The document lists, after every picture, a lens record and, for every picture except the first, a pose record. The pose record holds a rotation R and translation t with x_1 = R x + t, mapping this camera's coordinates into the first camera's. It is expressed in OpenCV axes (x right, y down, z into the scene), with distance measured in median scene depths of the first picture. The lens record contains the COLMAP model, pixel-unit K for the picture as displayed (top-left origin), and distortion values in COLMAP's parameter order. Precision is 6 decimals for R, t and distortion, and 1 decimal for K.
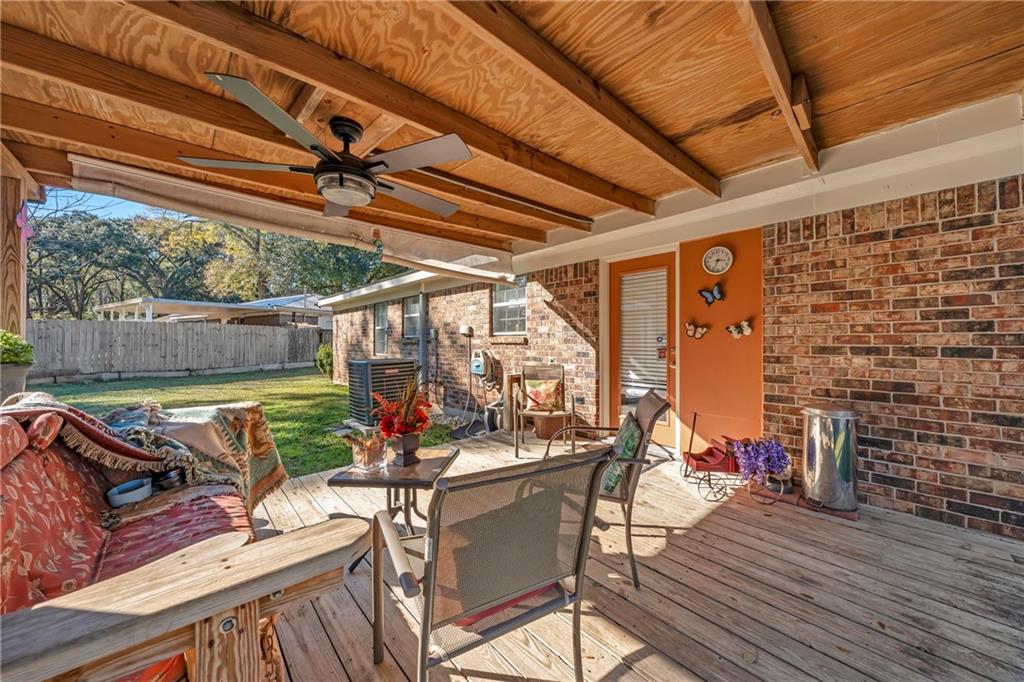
lens RADIAL K [[366.2, 0, 495.5], [0, 366.2, 341.6], [0, 0, 1]] dist [-0.002954, 0.000080]
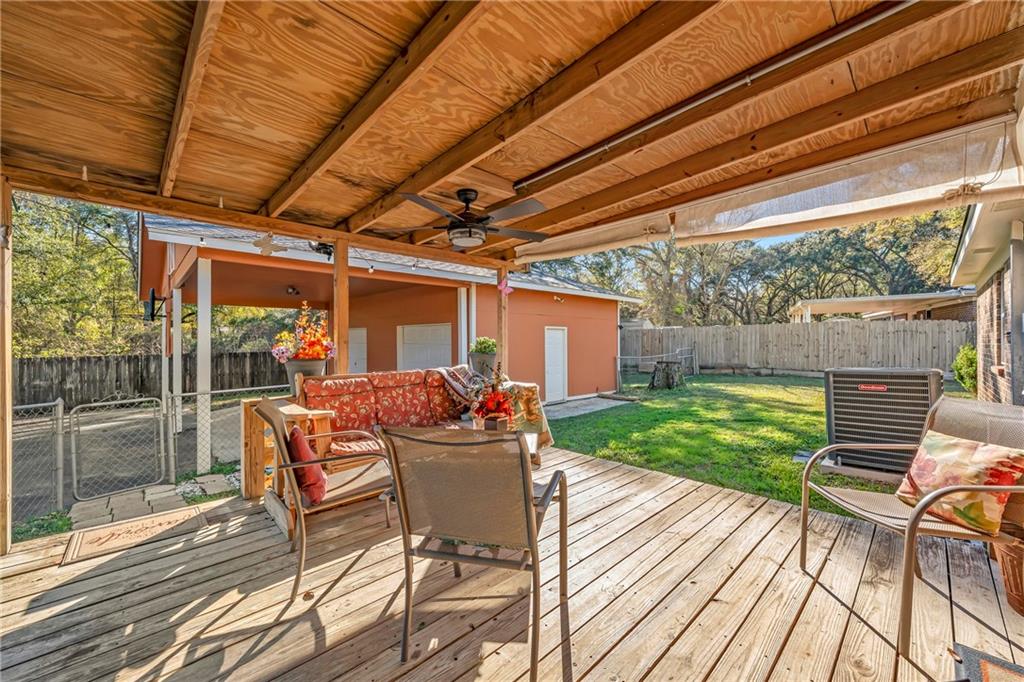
lens RADIAL K [[396.1, 0, 521.2], [0, 396.1, 345.5], [0, 0, 1]] dist [-0.003181, -0.000229]
pose [[0.030799, 0.003852, -0.999518, 0.425582], [0.006327, 0.999972, 0.004048, 0.003219], [0.999506, -0.006448, 0.030774, 0.426573]]
